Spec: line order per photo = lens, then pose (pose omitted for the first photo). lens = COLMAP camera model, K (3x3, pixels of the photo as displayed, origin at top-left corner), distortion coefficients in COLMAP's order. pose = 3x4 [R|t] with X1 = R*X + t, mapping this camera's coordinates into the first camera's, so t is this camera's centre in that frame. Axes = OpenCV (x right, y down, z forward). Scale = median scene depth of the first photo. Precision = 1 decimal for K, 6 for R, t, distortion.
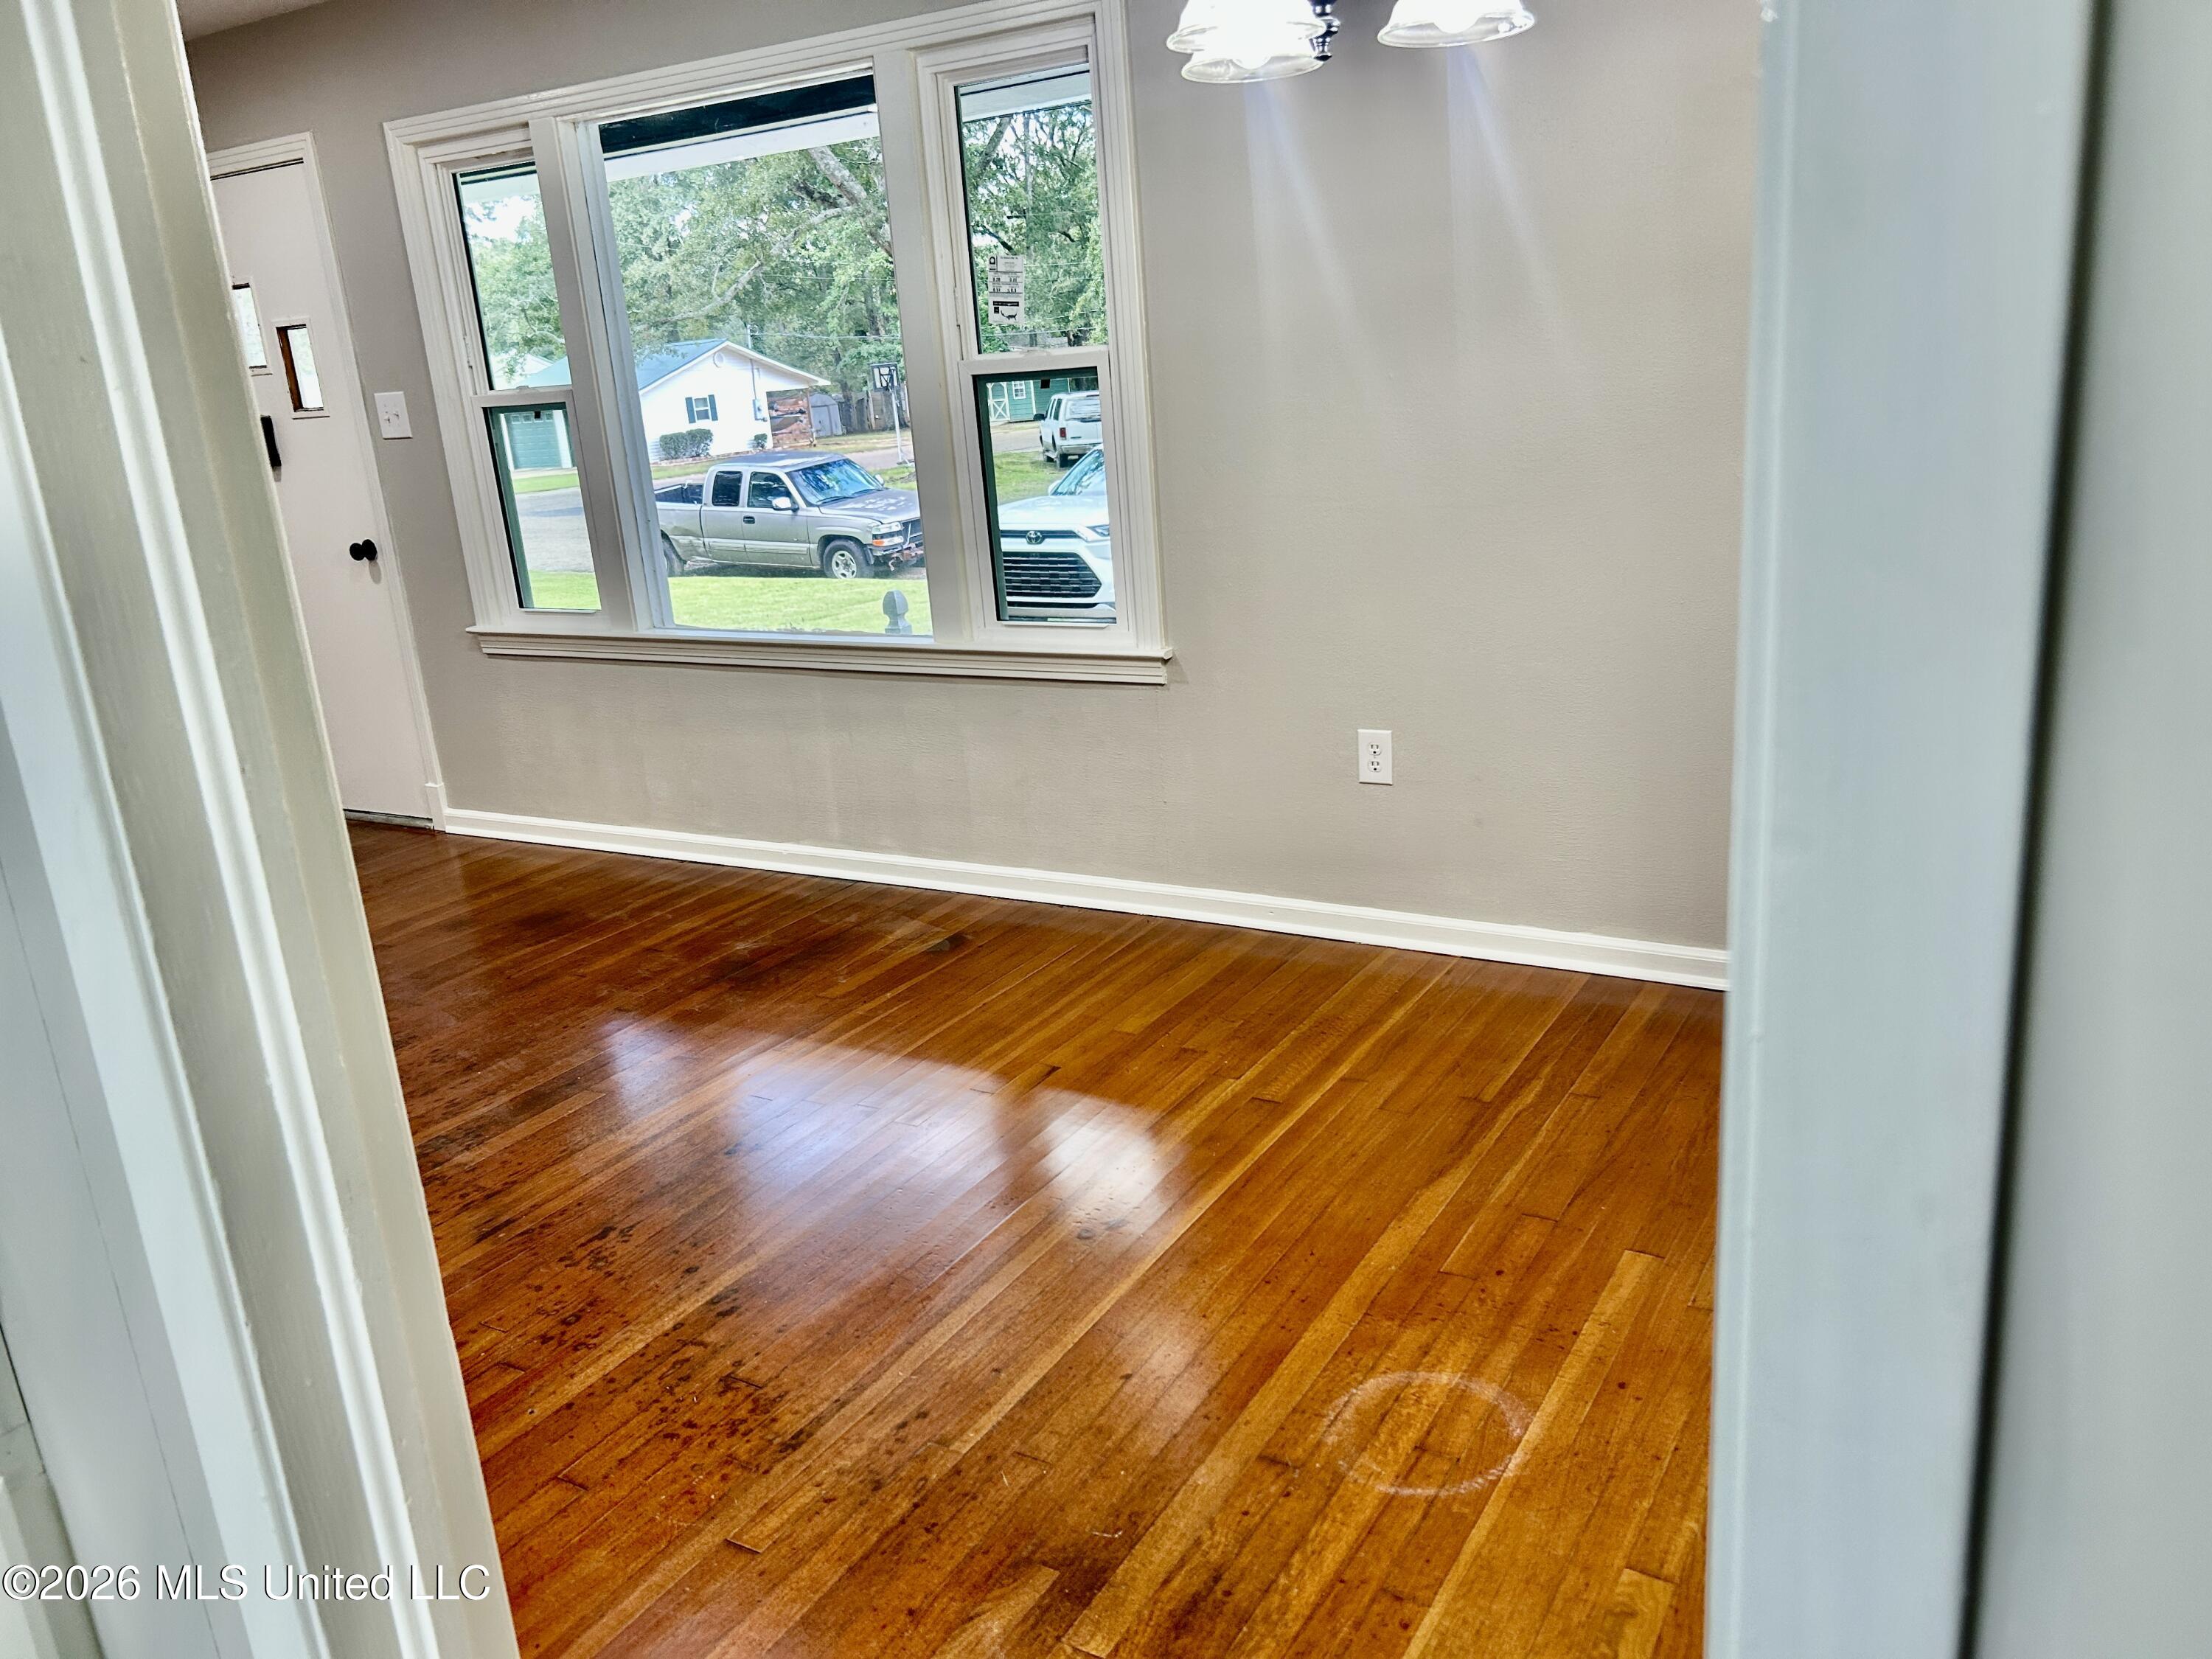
lens RADIAL K [[1672.2, 0, 1110.2], [0, 1672.2, 839.4], [0, 0, 1]] dist [0.060827, -0.077883]
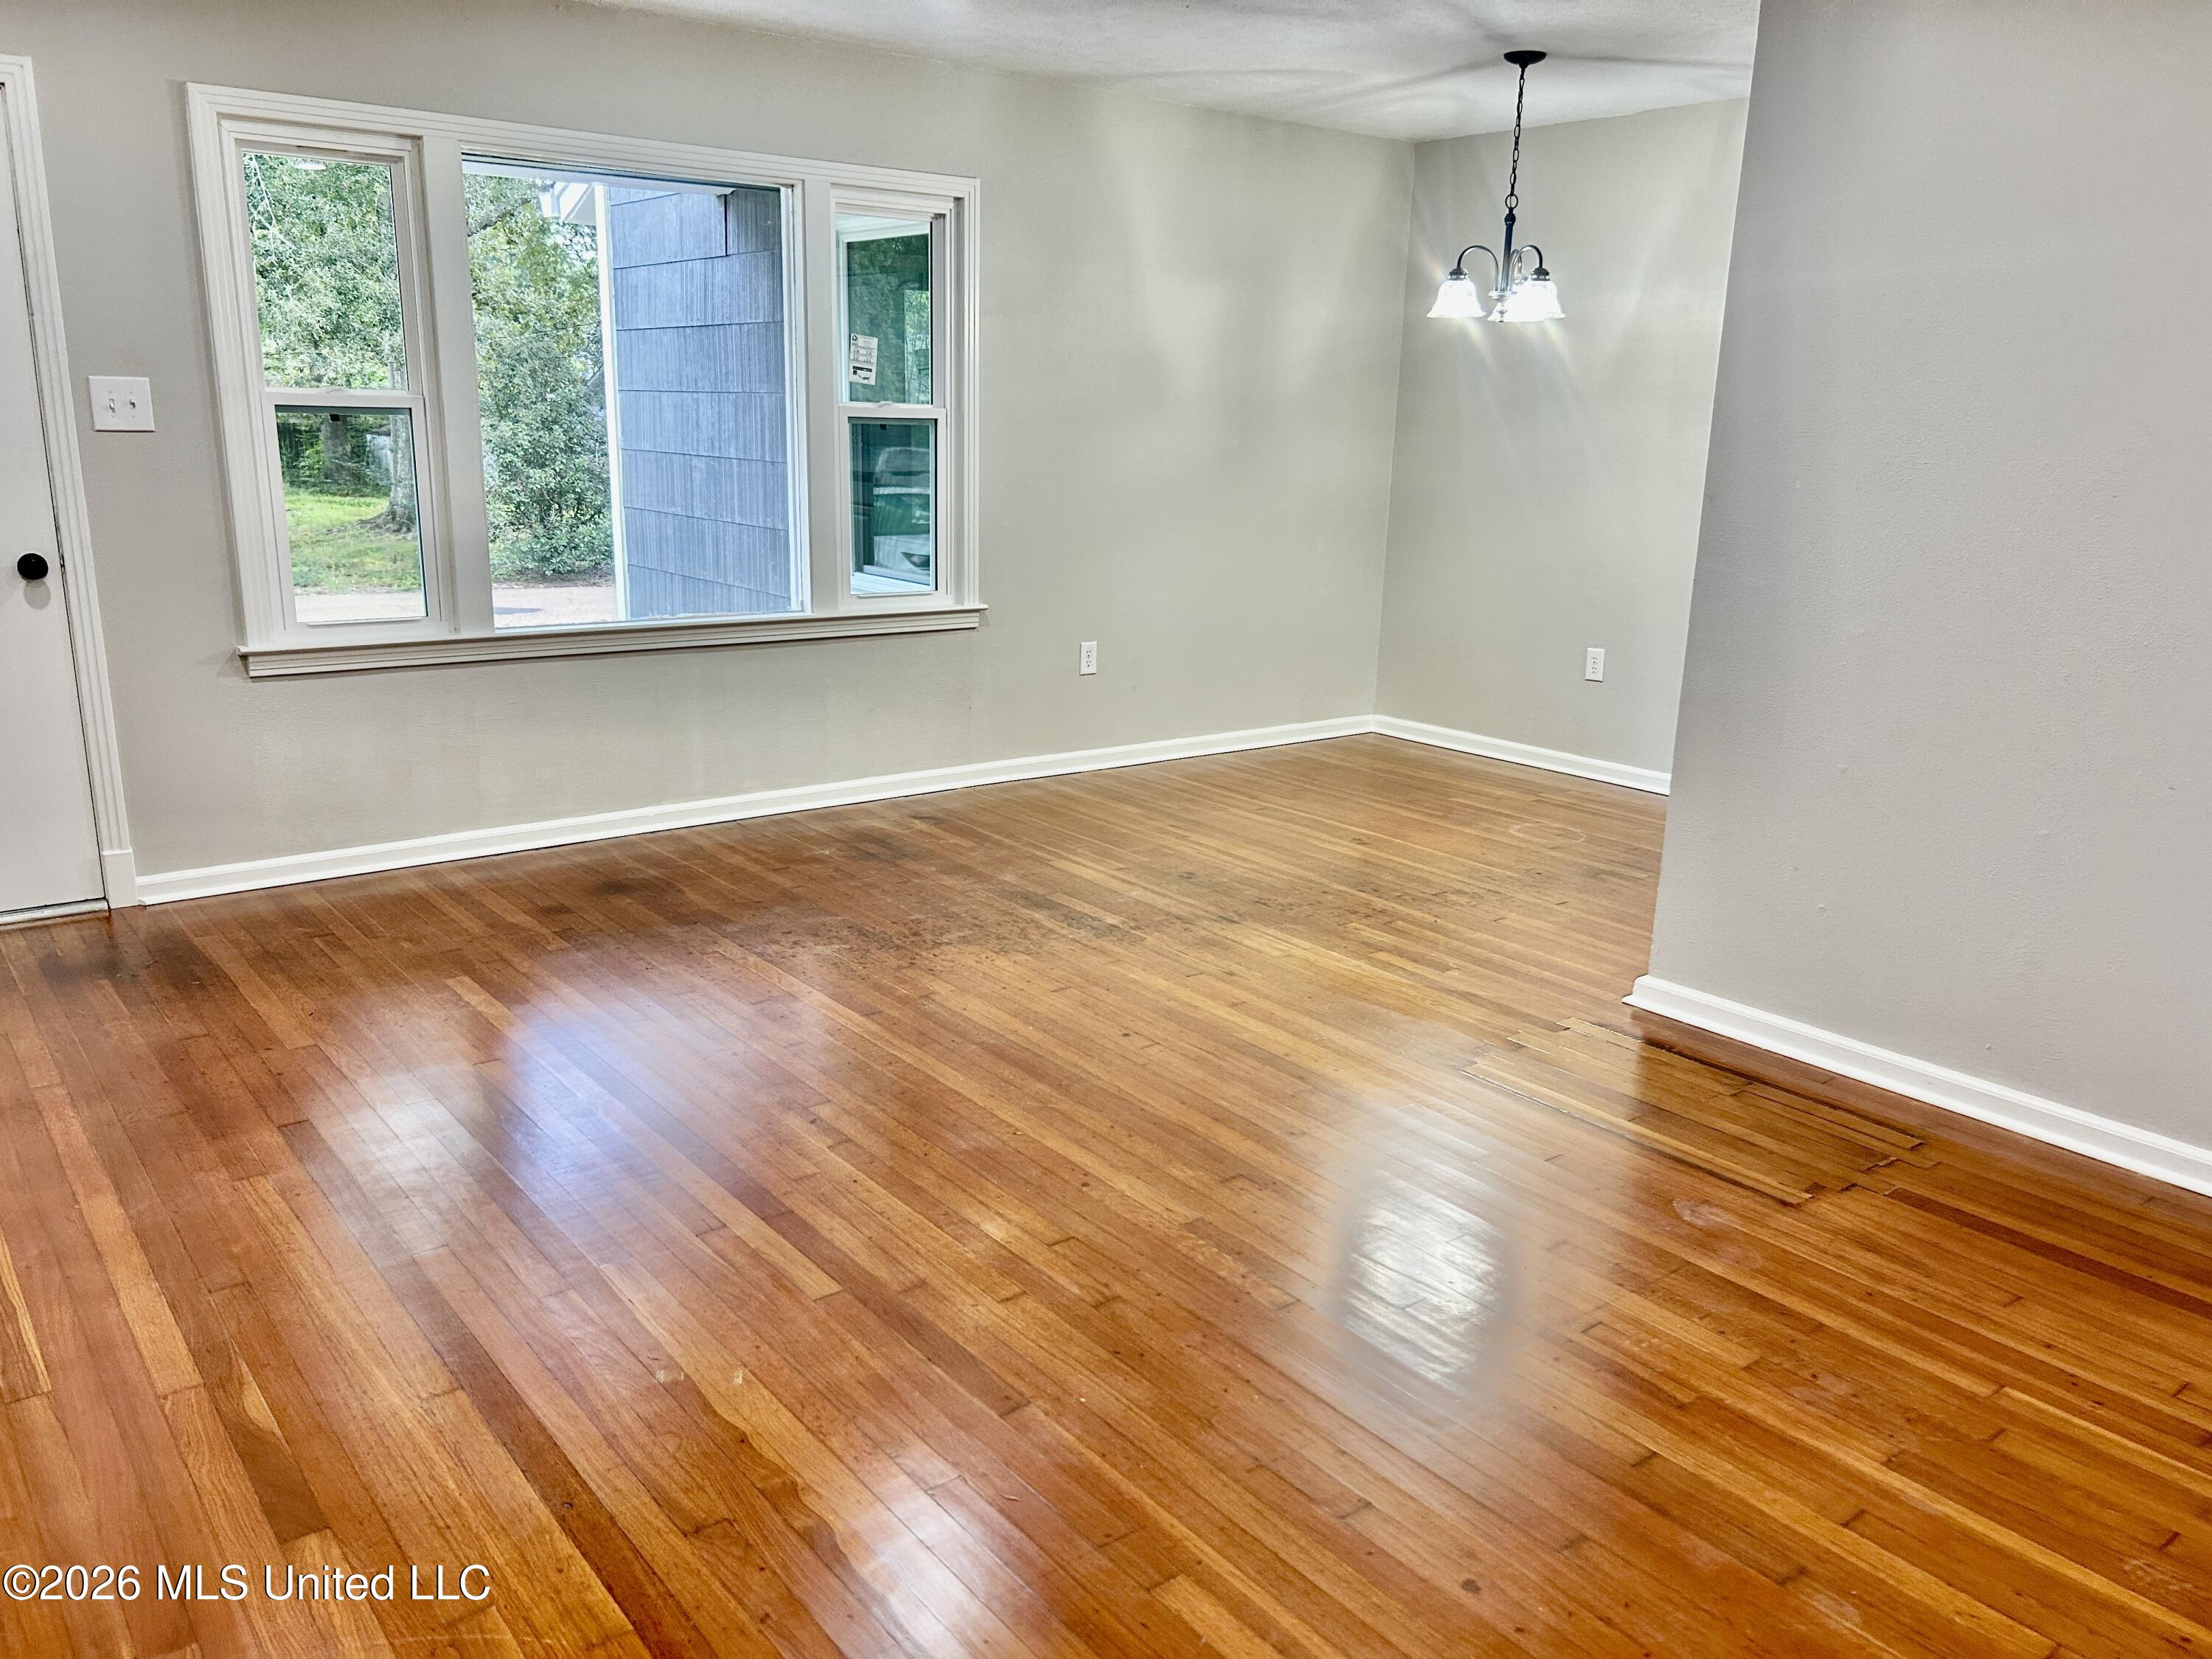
lens RADIAL K [[1672.2, 0, 1109.1], [0, 1672.2, 839.4], [0, 0, 1]] dist [0.060827, -0.077883]
pose [[0.358380, -0.154079, 0.920773, -1.291126], [0.214681, 0.973456, 0.079337, 0.000354], [-0.908557, 0.169240, 0.381945, 0.320583]]
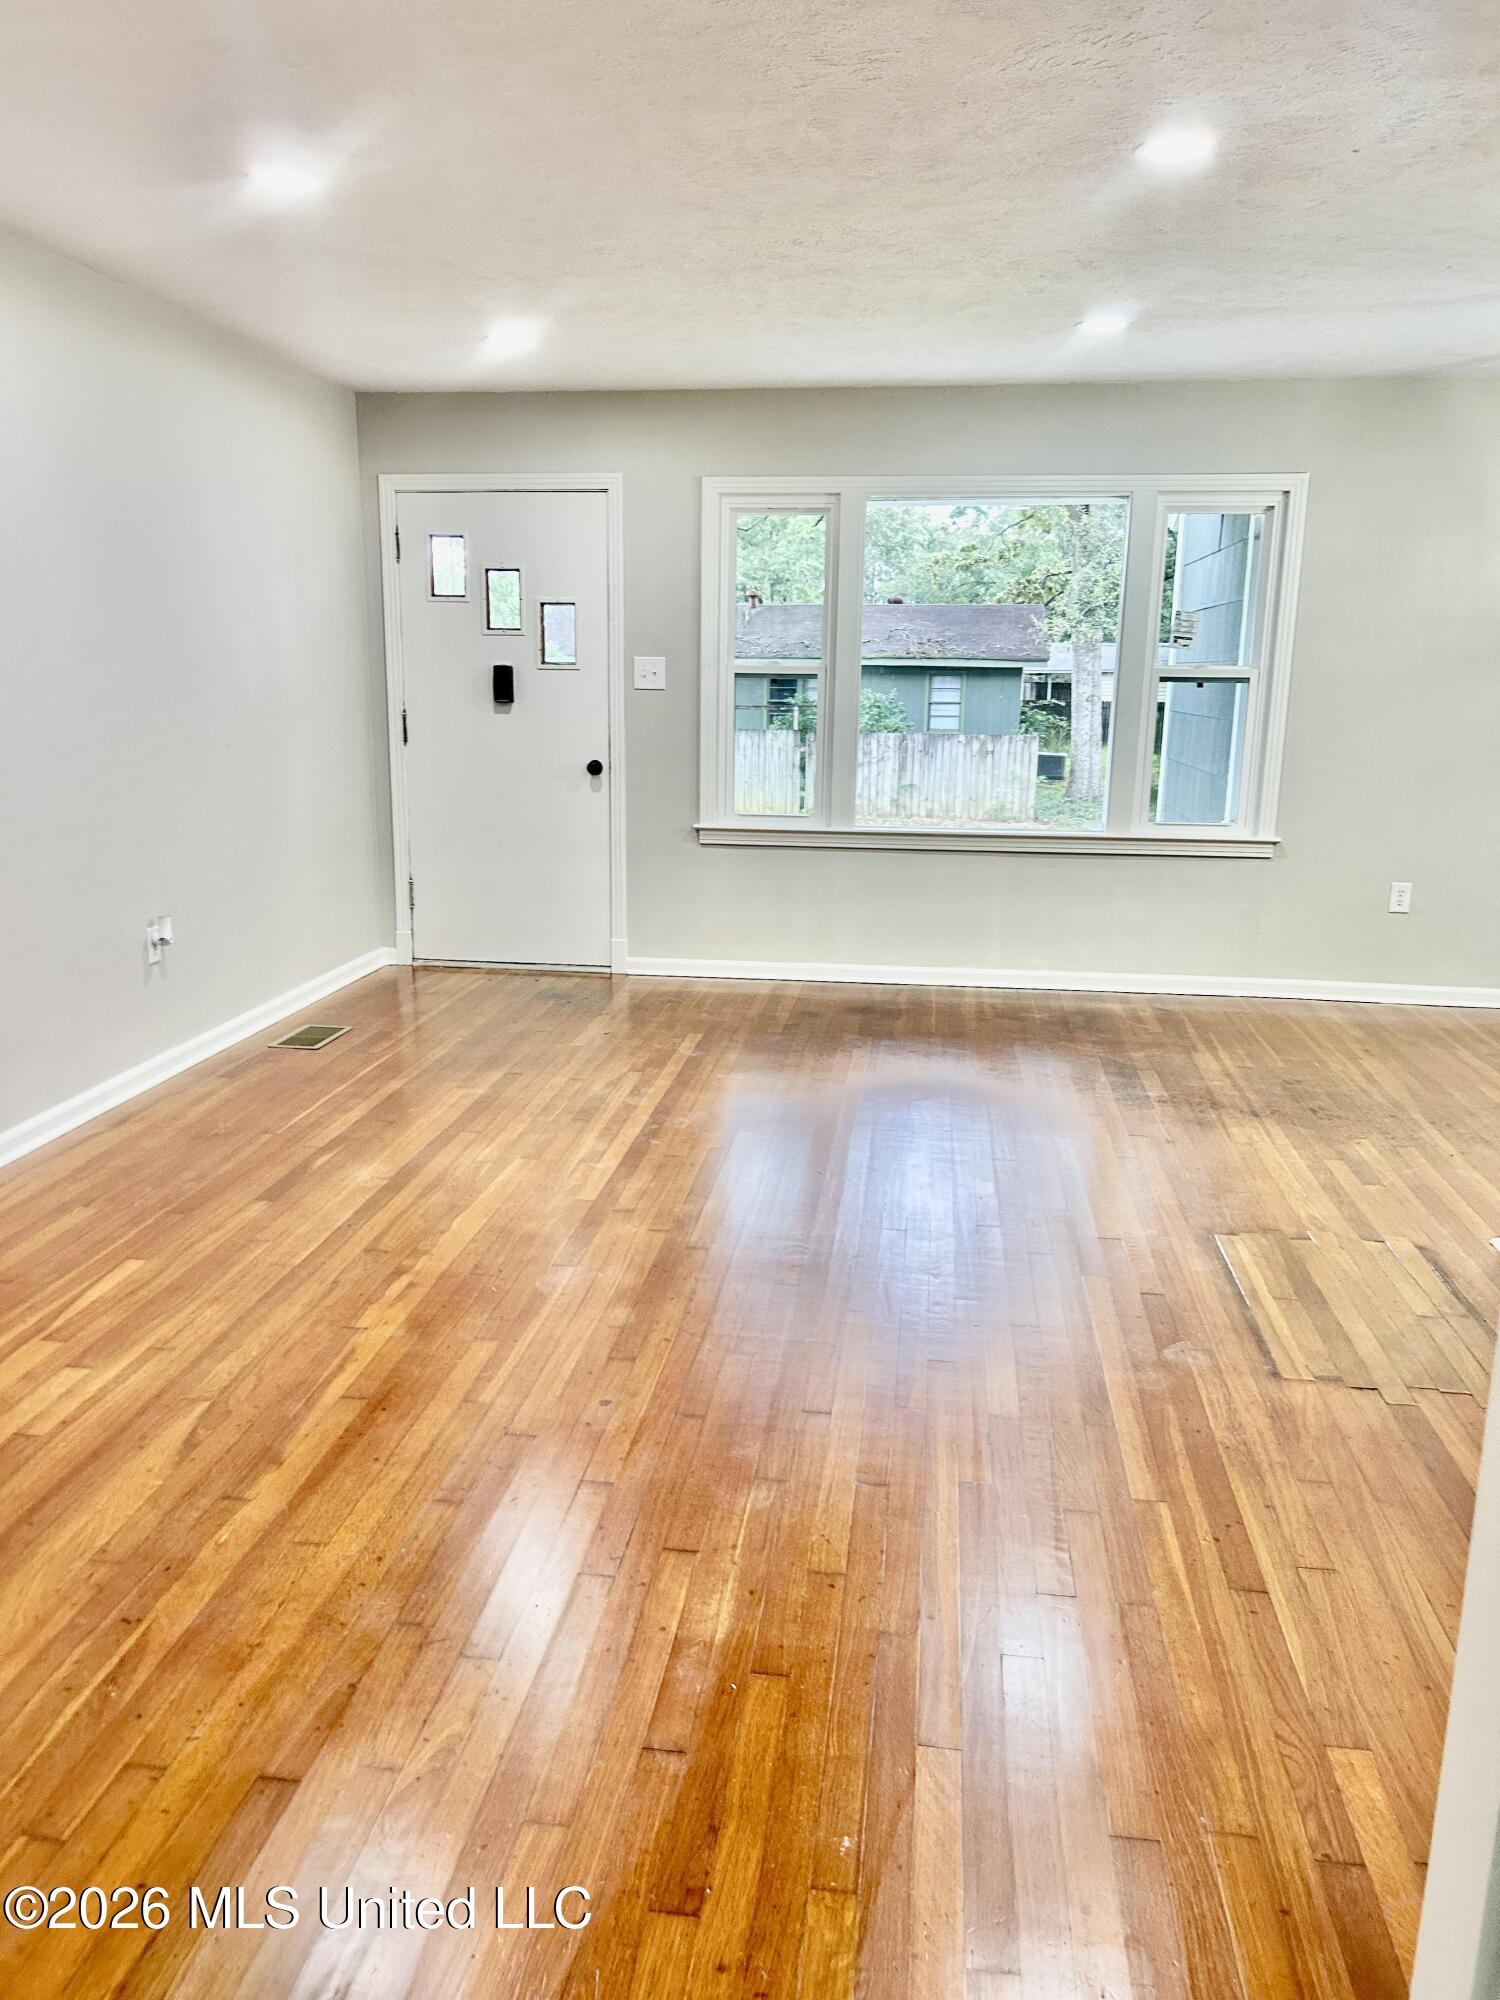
lens RADIAL K [[1511.9, 0, 729.5], [0, 1511.9, 1007.6], [0, 0, 1]] dist [0.060827, -0.077883]
pose [[0.918031, -0.003322, 0.396494, -1.056653], [0.032789, 0.997176, -0.067562, 0.142658], [-0.395150, 0.075025, 0.915548, -0.207912]]
